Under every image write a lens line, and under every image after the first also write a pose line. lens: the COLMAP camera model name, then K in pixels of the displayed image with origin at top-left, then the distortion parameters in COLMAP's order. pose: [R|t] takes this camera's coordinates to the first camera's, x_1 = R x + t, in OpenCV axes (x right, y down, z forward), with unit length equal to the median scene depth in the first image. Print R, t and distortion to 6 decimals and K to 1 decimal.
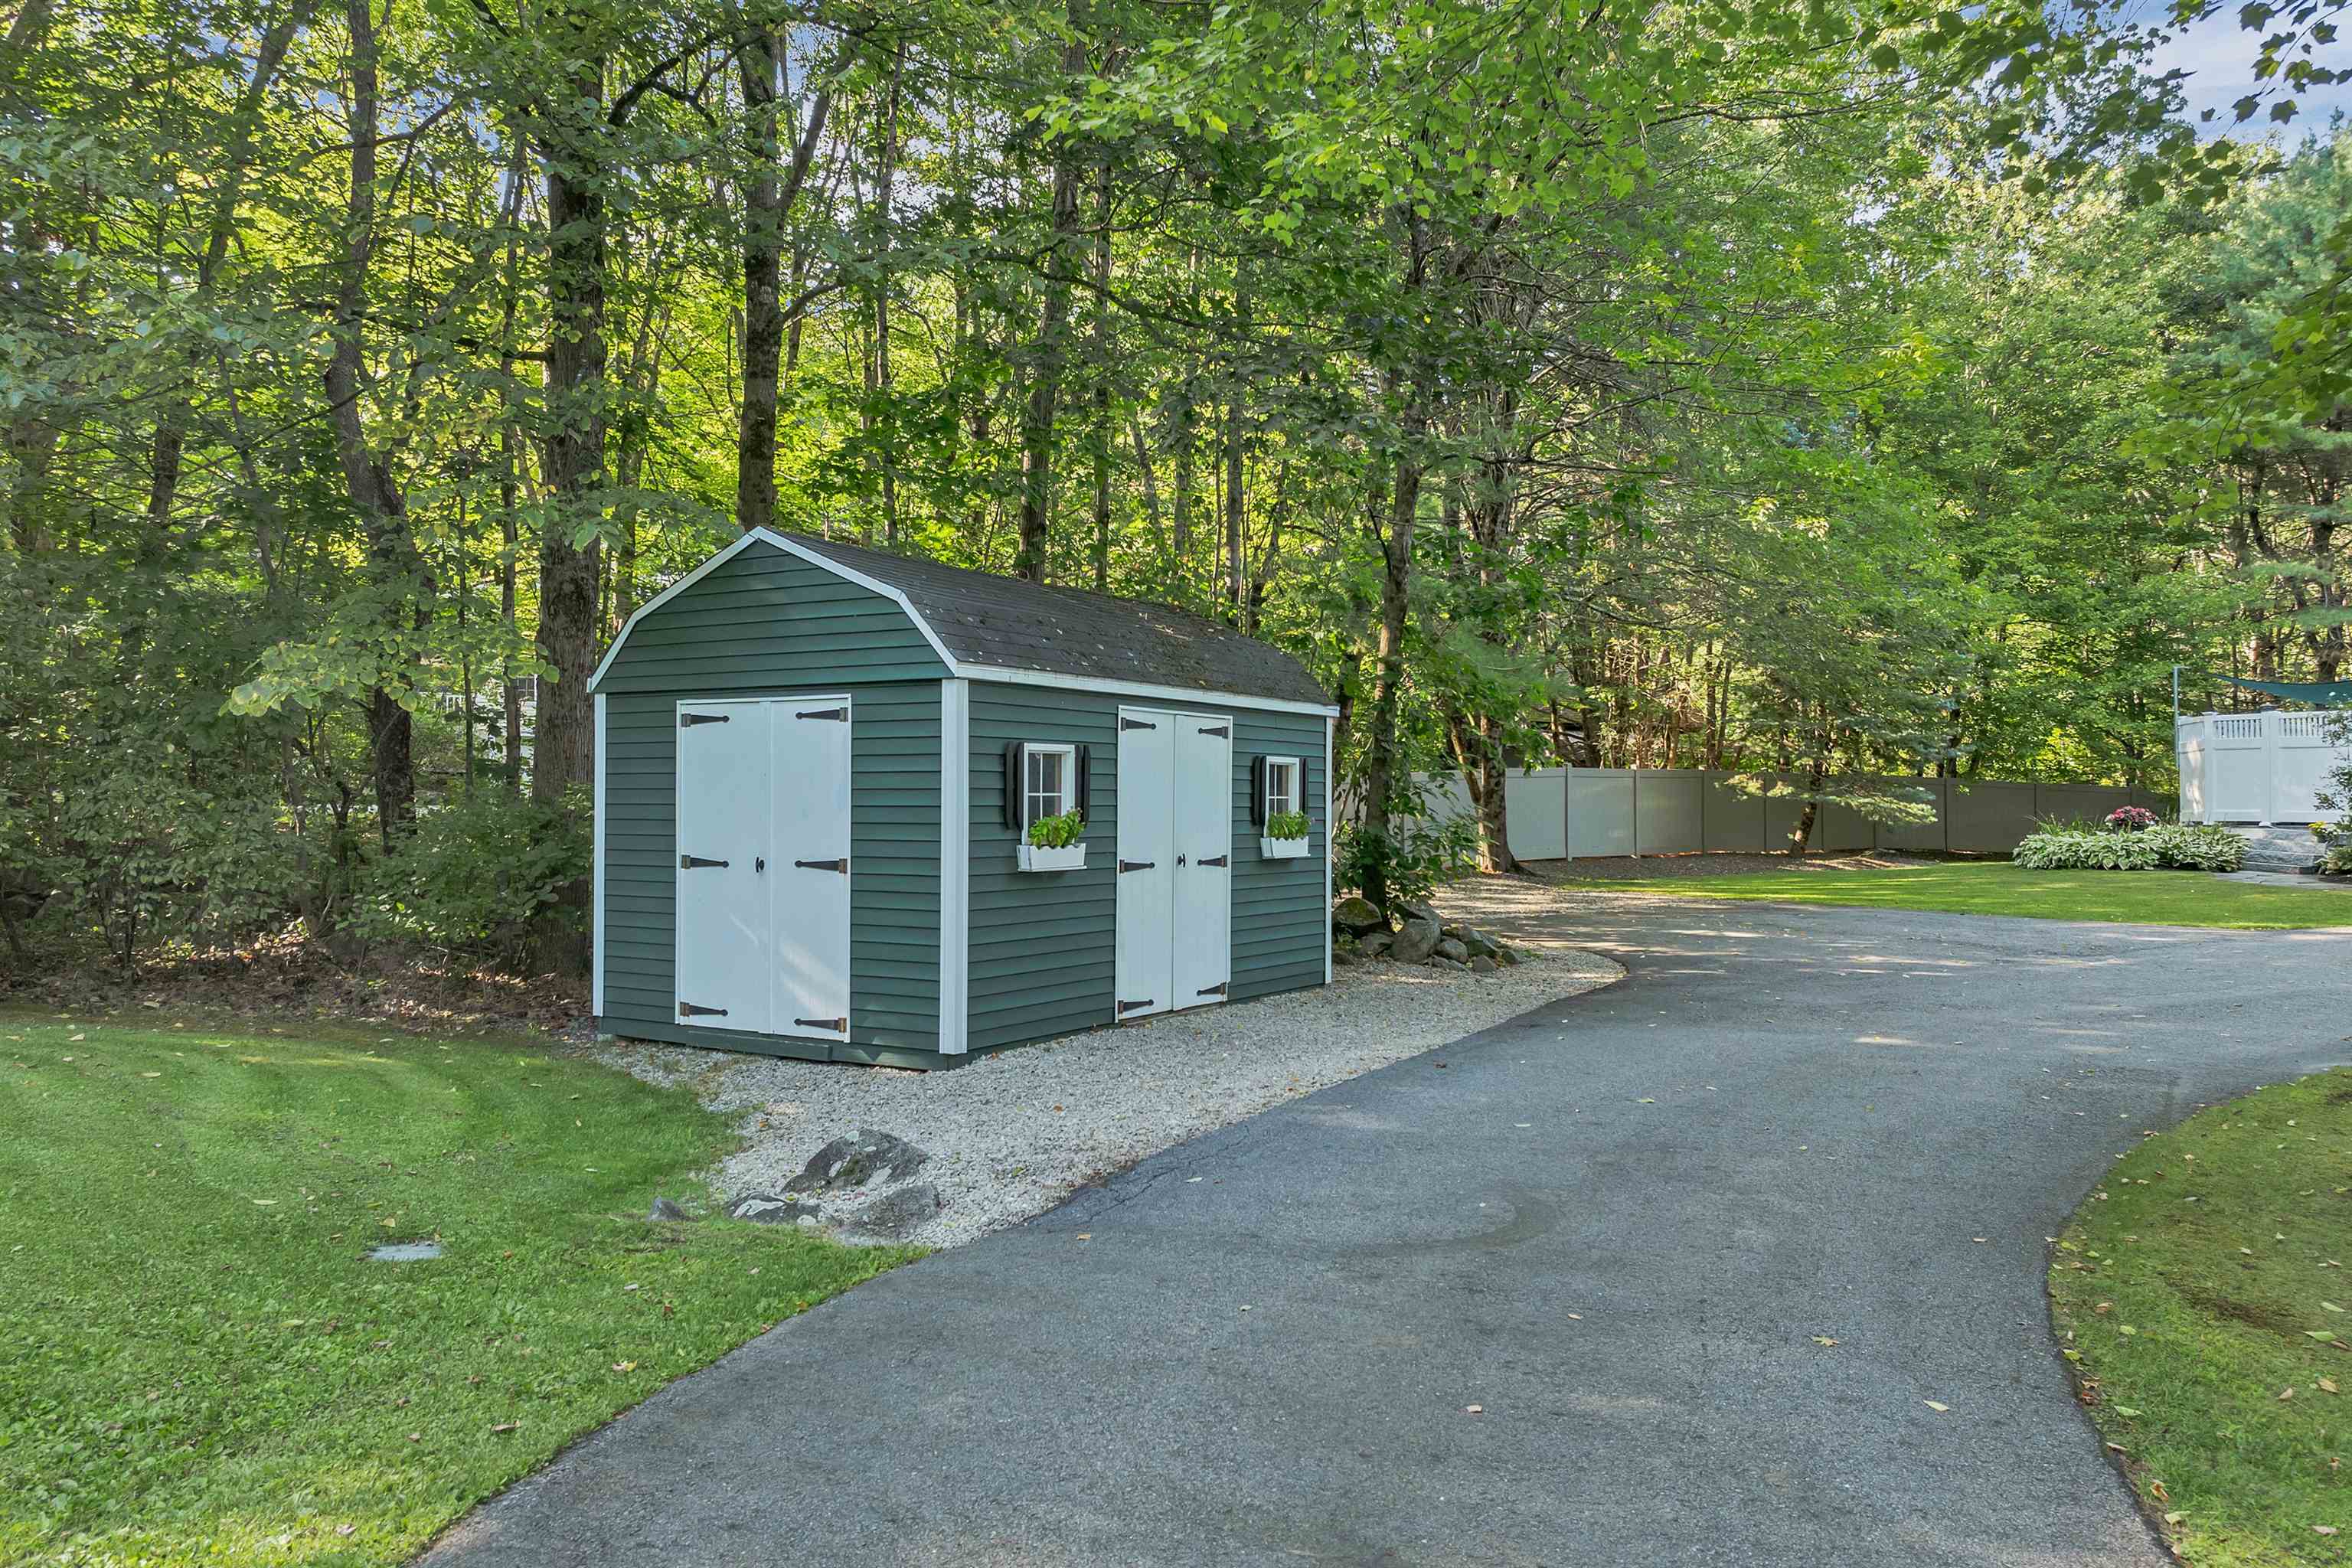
lens RADIAL K [[1654.6, 0, 1246.2], [0, 1654.6, 768.2], [0, 0, 1]] dist [-0.067819, 0.037166]
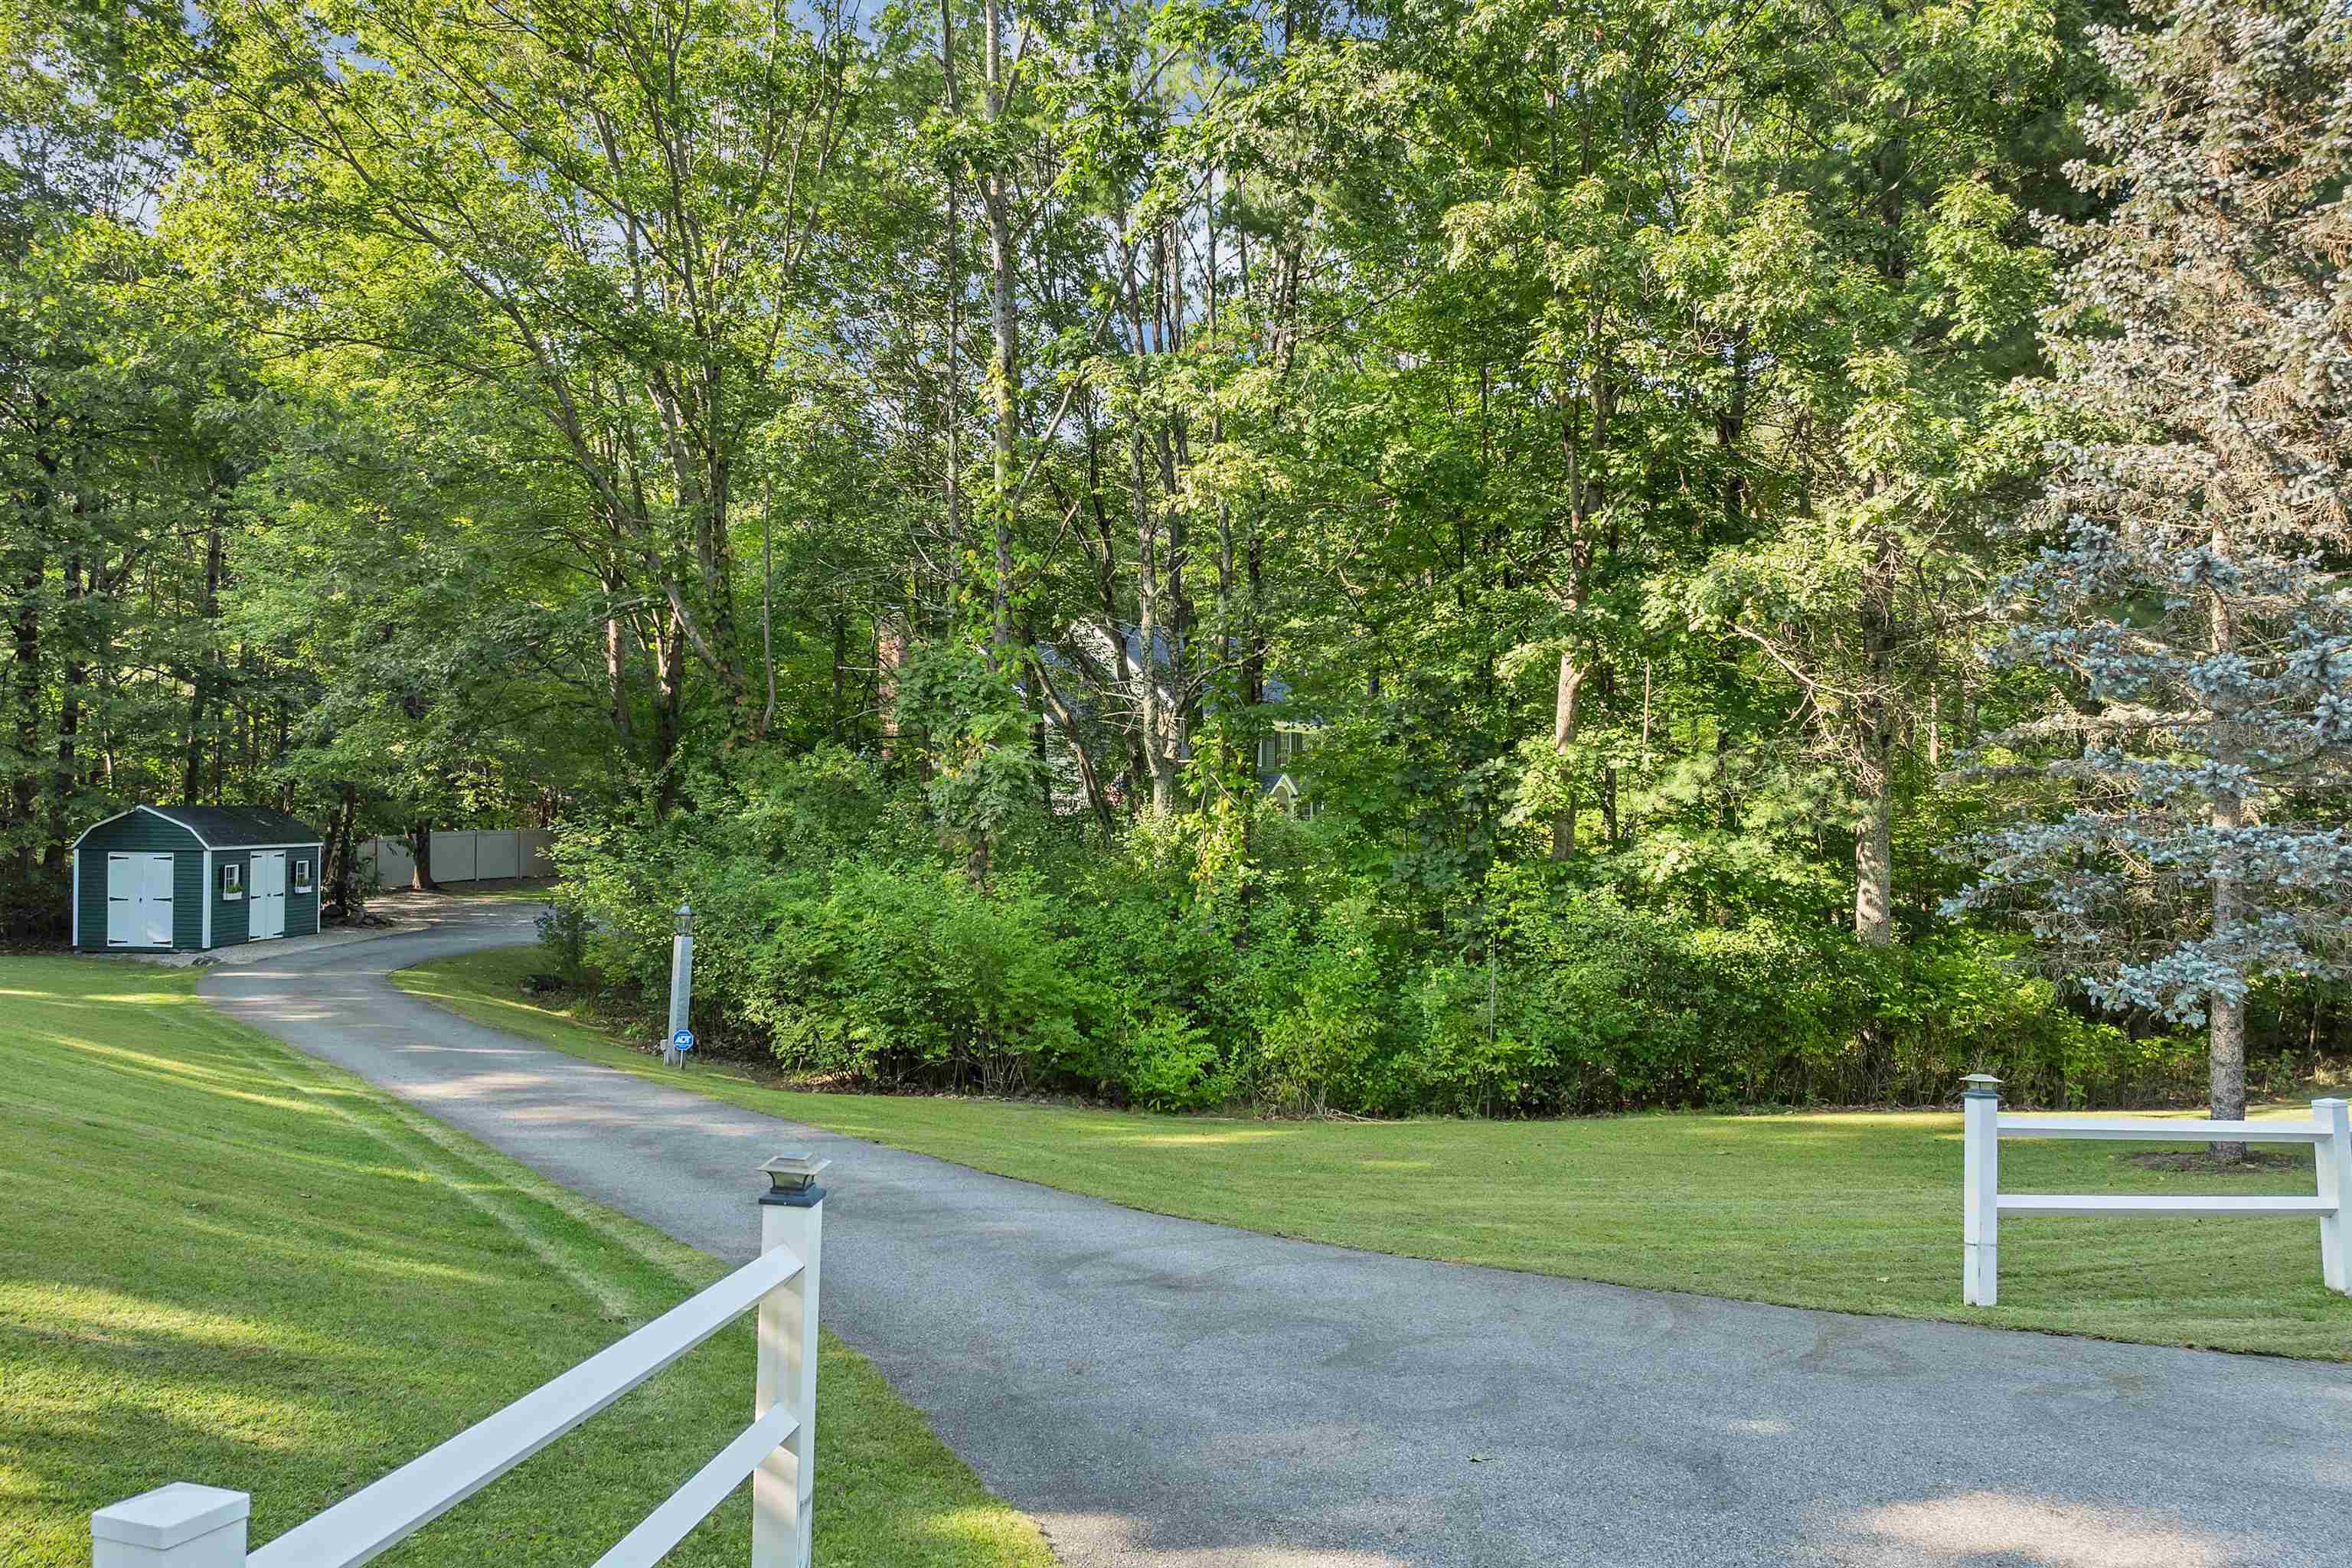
lens RADIAL K [[1654.6, 0, 1246.2], [0, 1654.6, 768.2], [0, 0, 1]] dist [-0.067819, 0.037166]
pose [[0.848473, 0.015630, 0.529008, -0.097537], [-0.017244, 0.999850, -0.001884, -0.221293], [-0.528958, -0.007524, 0.848615, -2.736320]]
